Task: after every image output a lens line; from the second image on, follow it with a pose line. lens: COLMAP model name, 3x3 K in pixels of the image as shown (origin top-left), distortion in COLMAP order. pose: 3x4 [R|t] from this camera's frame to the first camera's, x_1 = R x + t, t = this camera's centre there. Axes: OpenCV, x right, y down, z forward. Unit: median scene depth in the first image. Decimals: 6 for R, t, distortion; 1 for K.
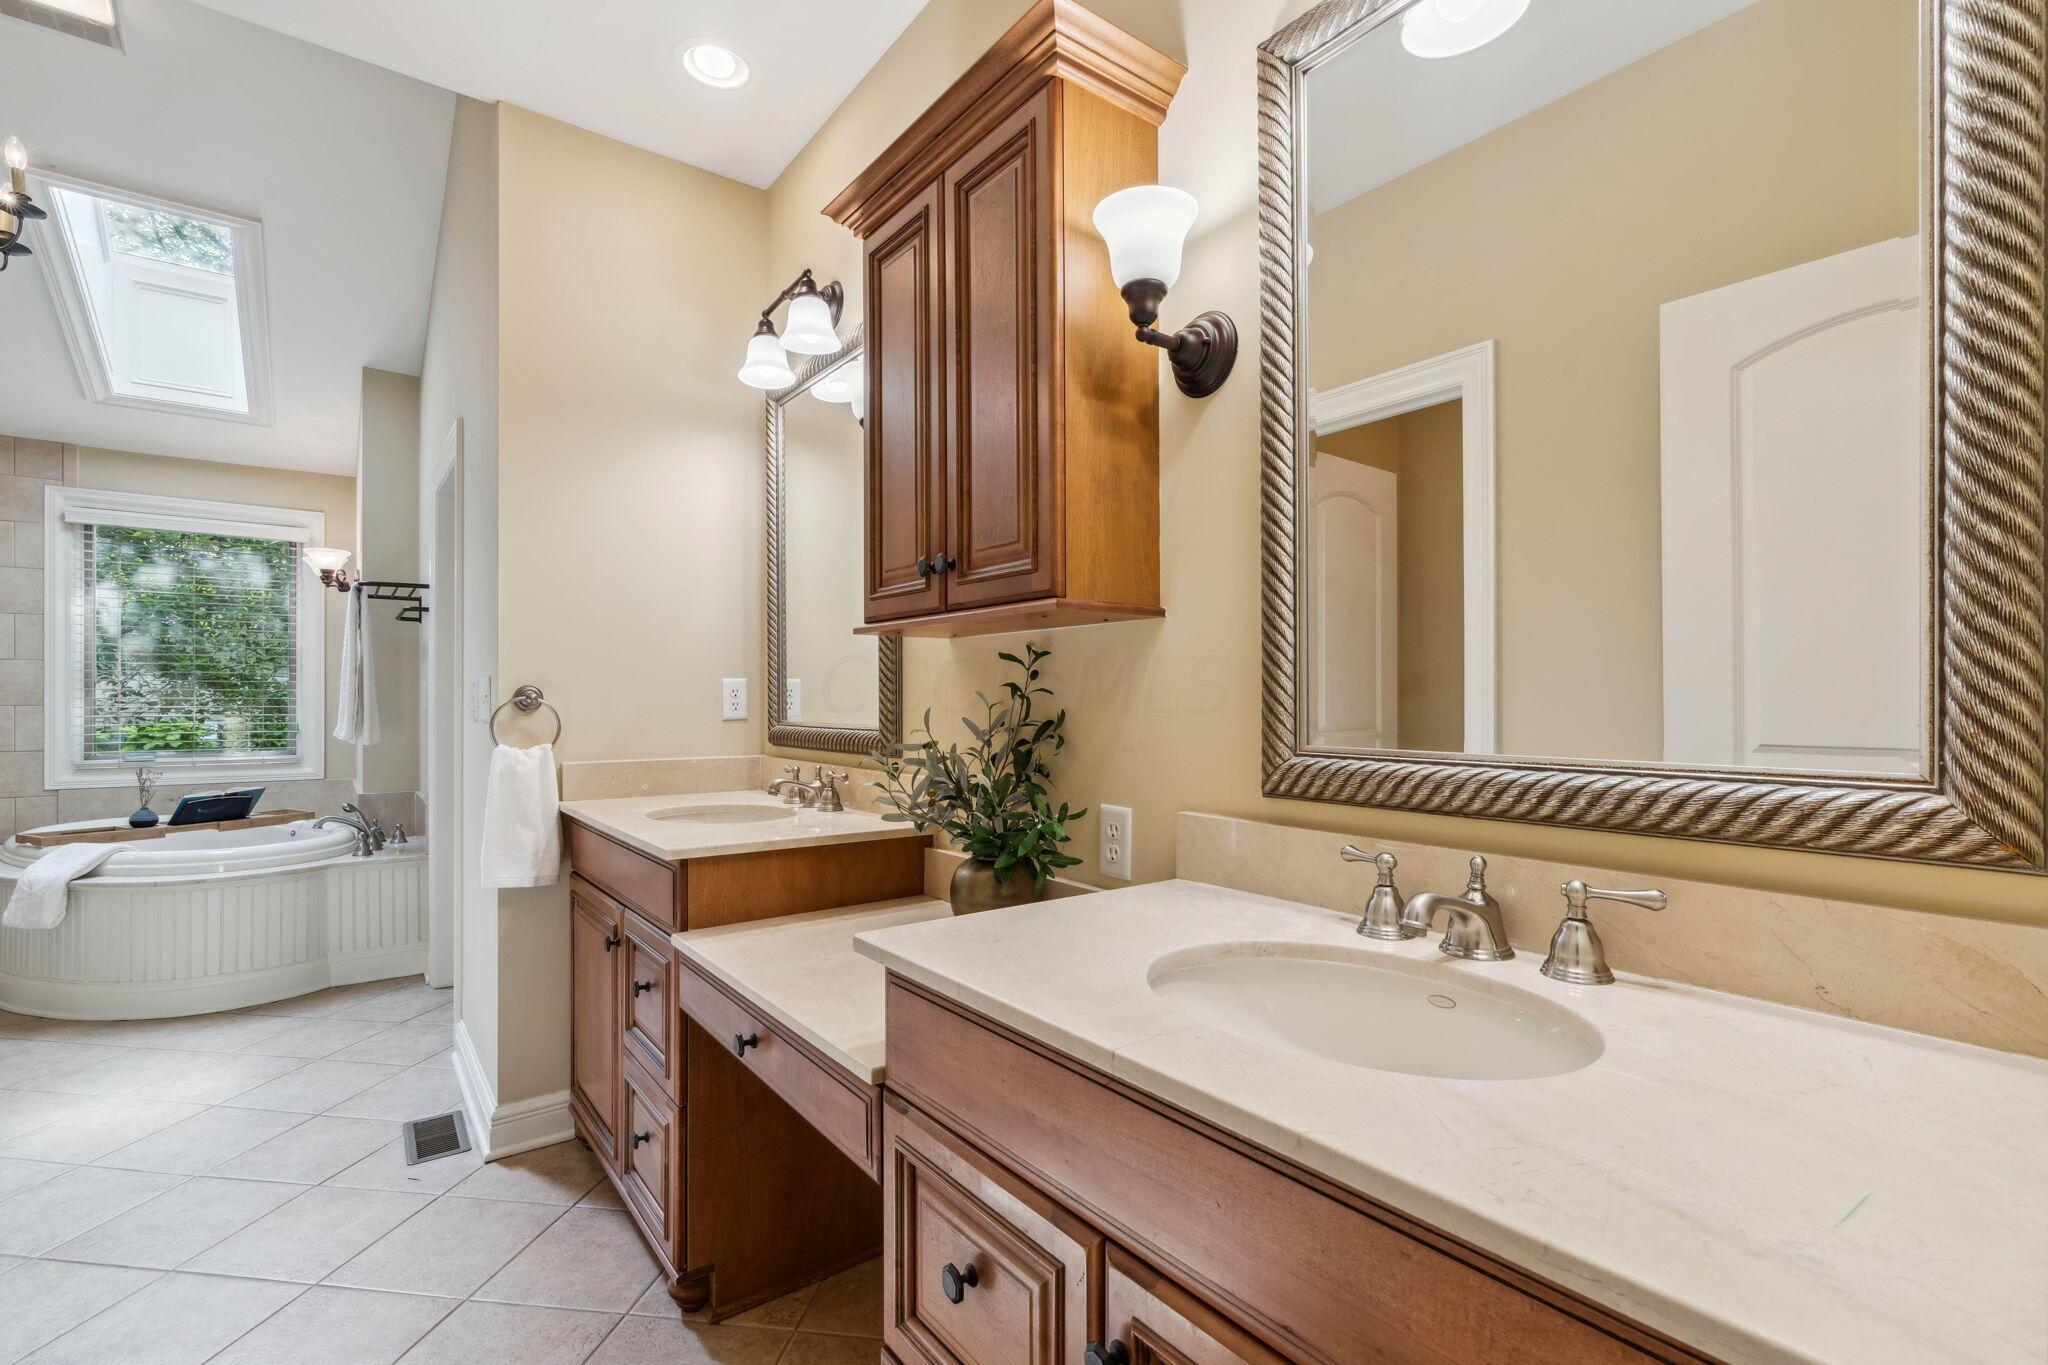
lens RADIAL K [[933.1, 0, 1017.8], [0, 933.1, 693.7], [0, 0, 1]] dist [0.001635, 0.000996]
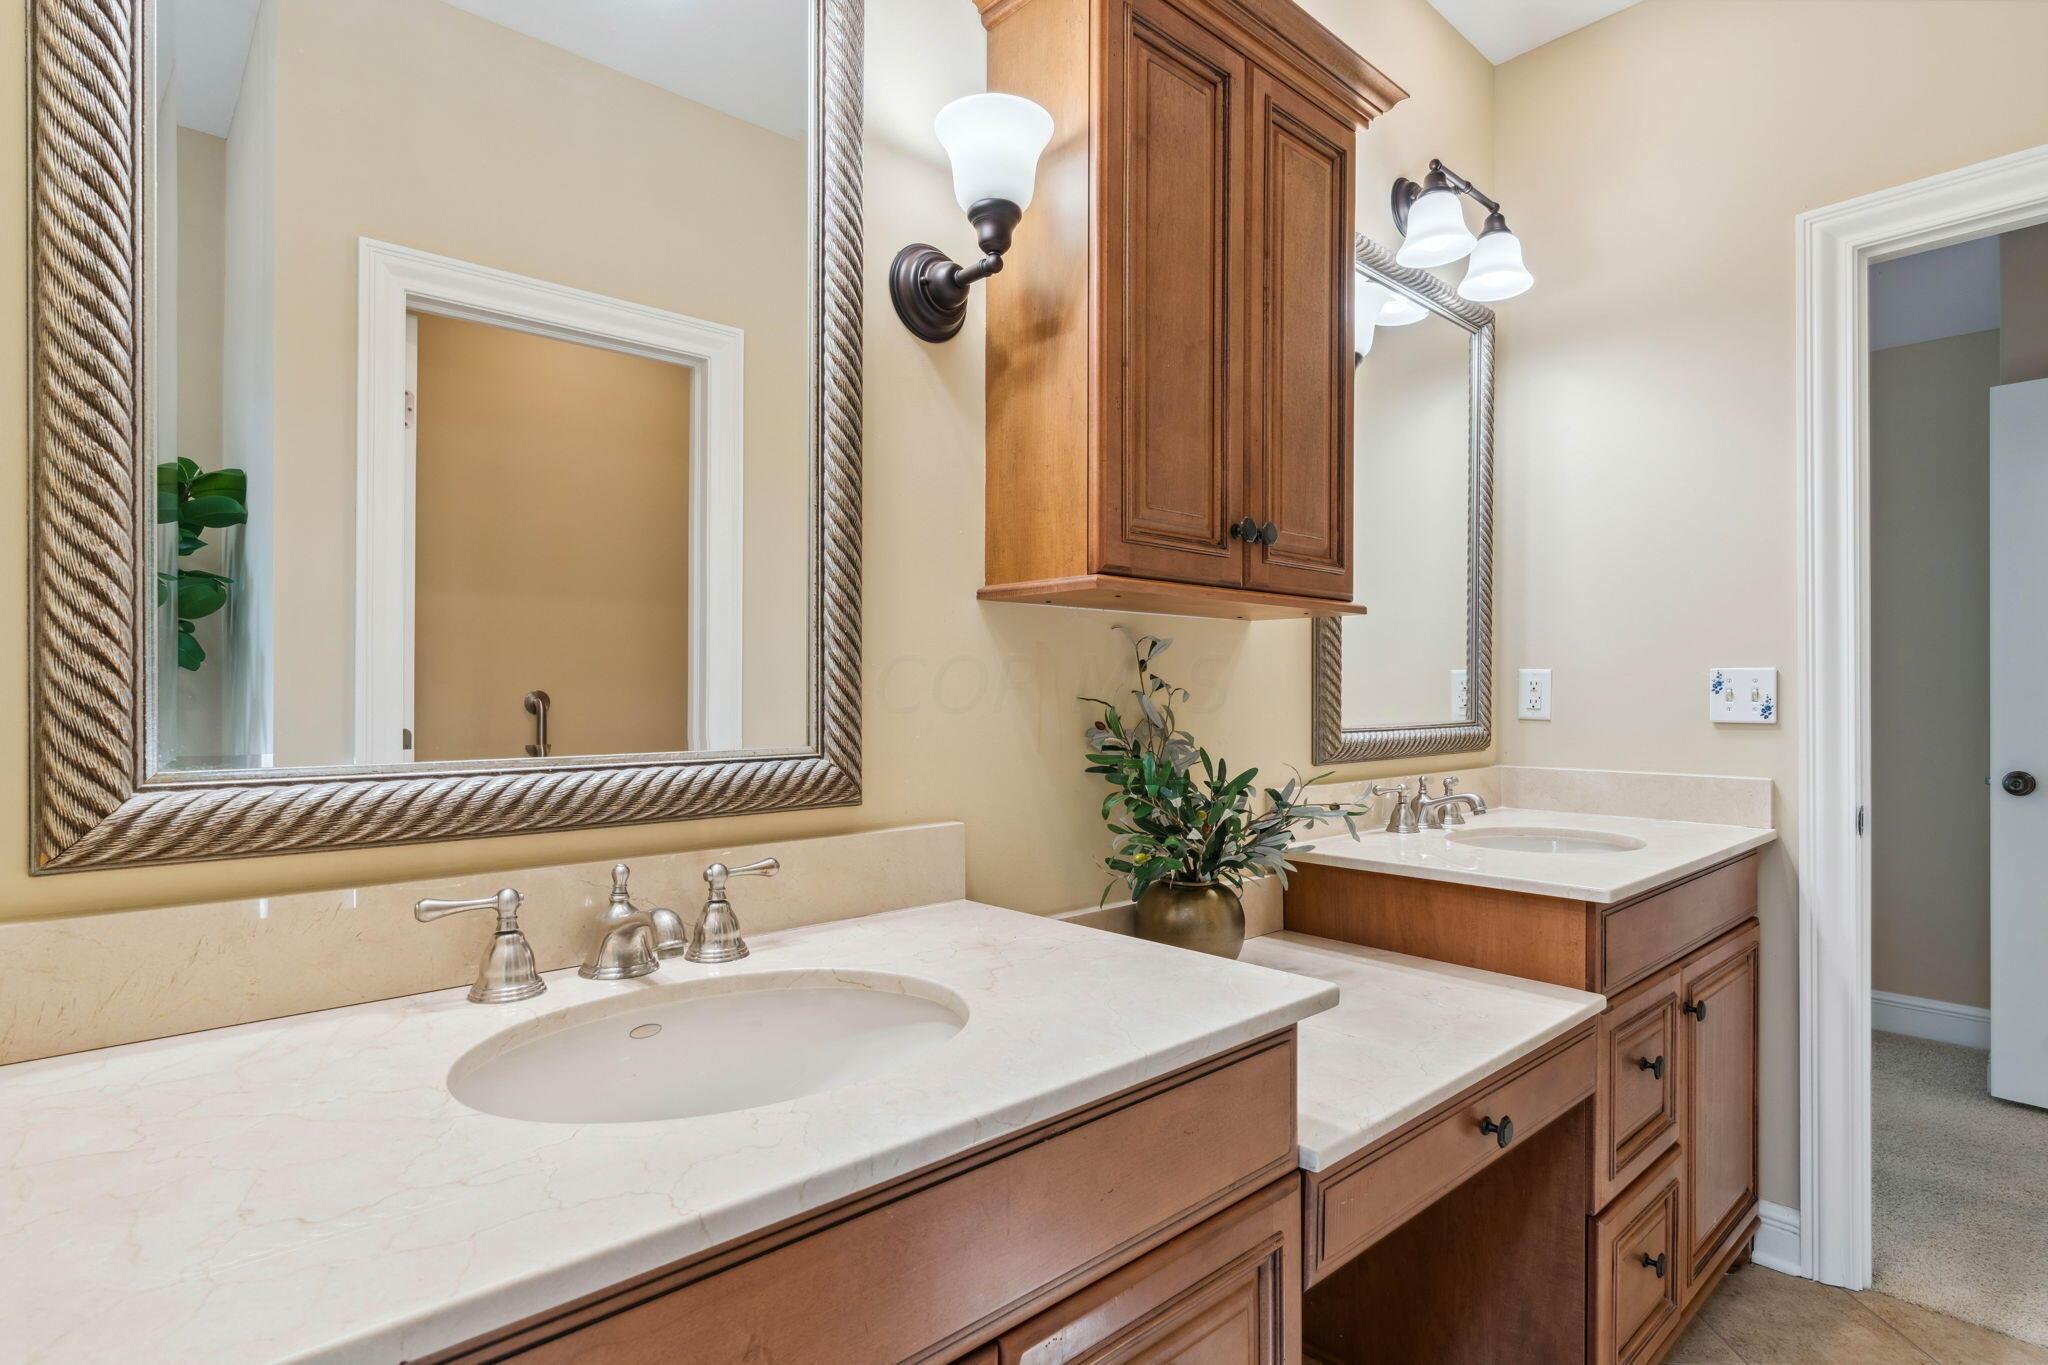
lens RADIAL K [[981.8, 0, 1024.0], [0, 981.8, 682.5], [0, 0, 1]] dist [0.001960, 0.000472]
pose [[-0.073551, 0.013730, 0.997197, -0.504651], [-0.000948, 0.999904, -0.013837, 0.007823], [-0.997291, -0.001963, -0.073531, 0.679495]]
